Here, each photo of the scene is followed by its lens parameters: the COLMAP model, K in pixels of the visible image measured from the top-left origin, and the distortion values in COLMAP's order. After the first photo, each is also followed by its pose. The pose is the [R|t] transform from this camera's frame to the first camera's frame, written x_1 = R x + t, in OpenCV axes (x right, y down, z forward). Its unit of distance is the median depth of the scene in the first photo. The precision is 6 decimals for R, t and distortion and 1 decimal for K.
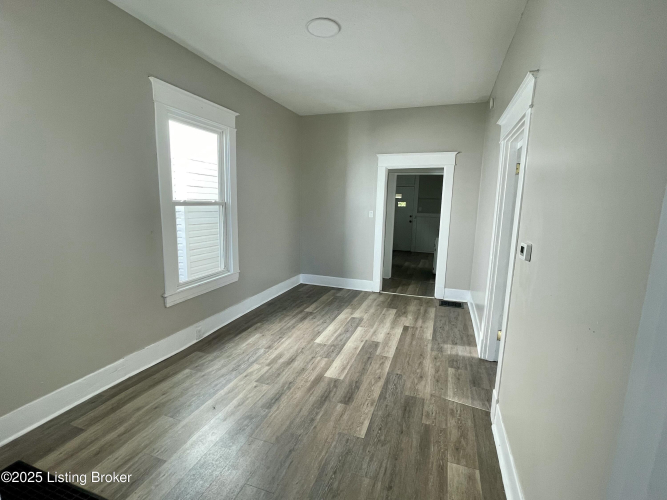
lens RADIAL K [[321.1, 0, 336.4], [0, 321.1, 251.5], [0, 0, 1]] dist [0.010515, -0.001799]
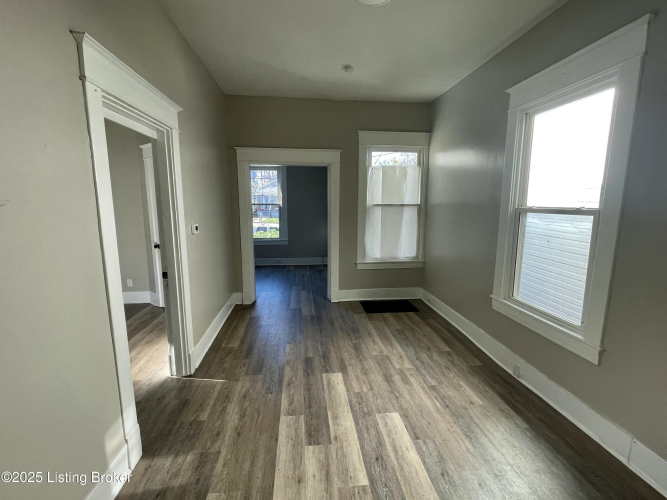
lens RADIAL K [[321.1, 0, 330.0], [0, 321.1, 249.4], [0, 0, 1]] dist [0.010515, -0.001799]
pose [[-0.910523, 0.037959, -0.411713, 0.333251], [-0.087302, 0.955675, 0.281184, -0.228596], [0.404137, 0.291967, -0.866850, 1.458854]]
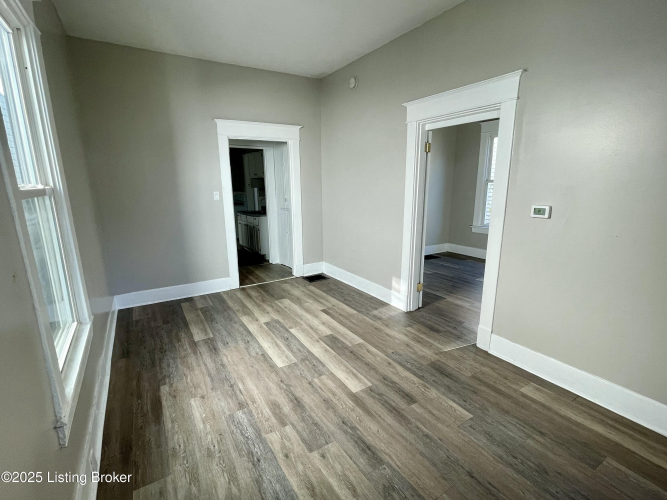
lens RADIAL K [[321.1, 0, 335.7], [0, 321.1, 249.6], [0, 0, 1]] dist [0.010515, -0.001799]
pose [[0.631498, -0.192948, 0.750987, -0.511933], [0.143638, 0.980890, 0.131233, -0.073693], [-0.761957, 0.024997, 0.647145, 0.407309]]
